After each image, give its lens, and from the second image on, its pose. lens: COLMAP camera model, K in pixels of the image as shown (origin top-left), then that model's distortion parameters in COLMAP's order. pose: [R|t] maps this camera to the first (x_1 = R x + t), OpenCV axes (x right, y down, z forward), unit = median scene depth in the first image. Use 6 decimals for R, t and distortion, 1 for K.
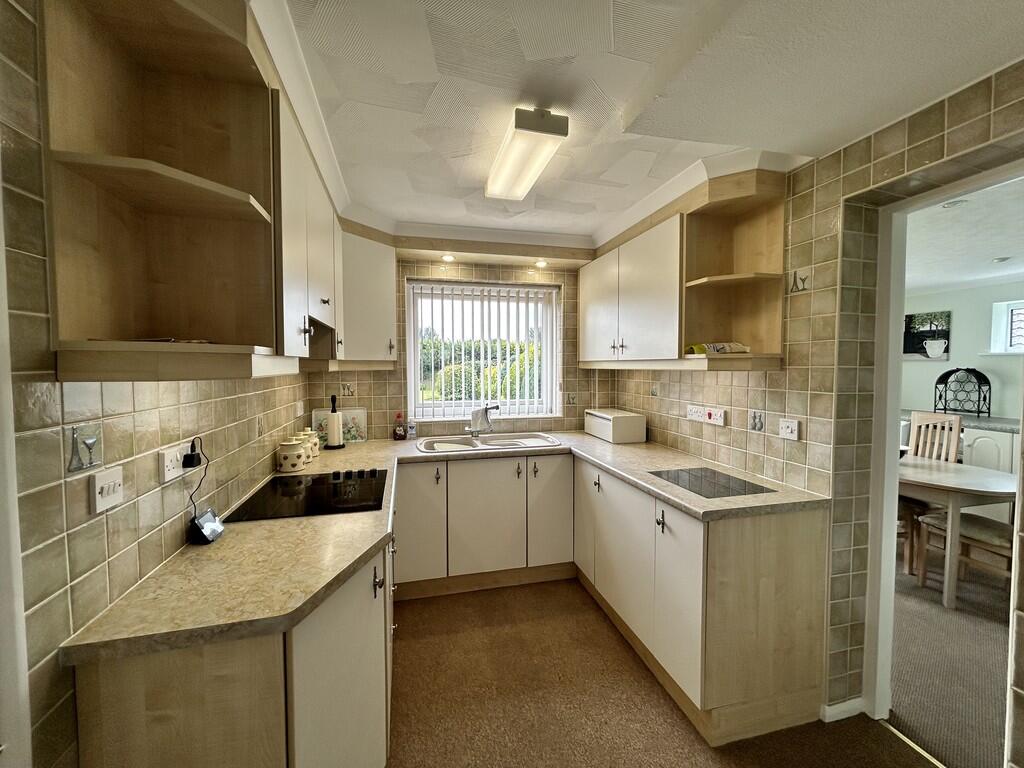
lens RADIAL K [[412.8, 0, 510.7], [0, 412.8, 382.7], [0, 0, 1]] dist [-0.000863, 0.000437]
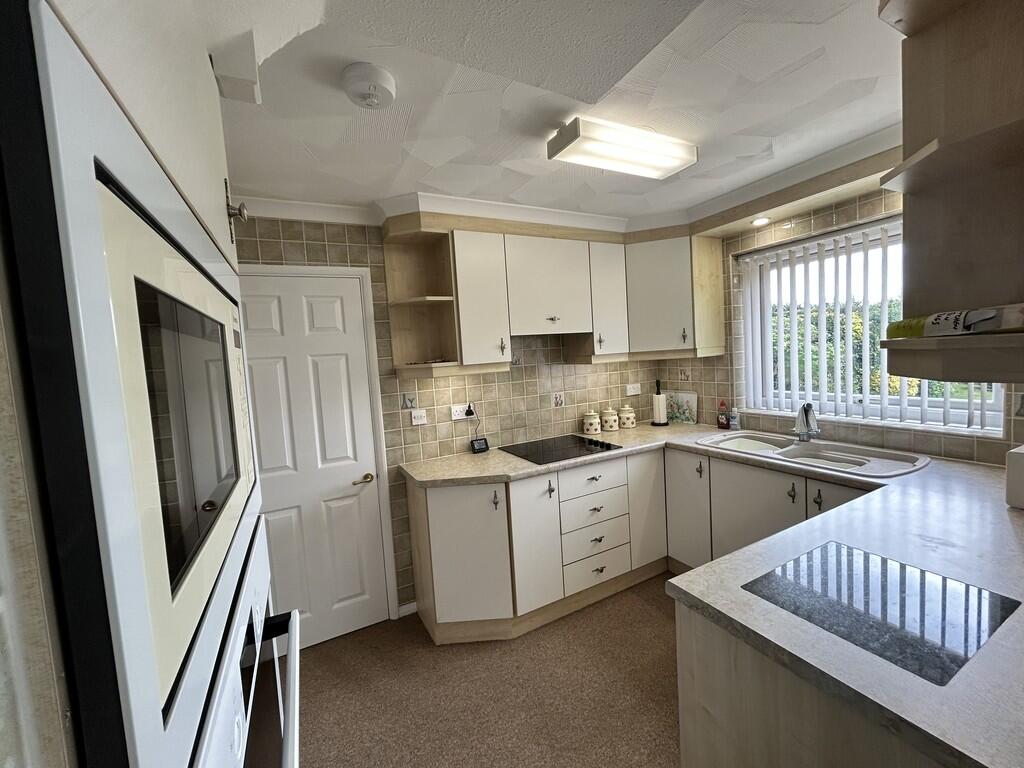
lens RADIAL K [[412.8, 0, 510.7], [0, 412.8, 382.7], [0, 0, 1]] dist [-0.000863, 0.000437]
pose [[0.226080, 0.055276, -0.972539, 0.605960], [0.020601, 0.997894, 0.061506, -0.041607], [0.973891, -0.033941, 0.224465, 0.334410]]
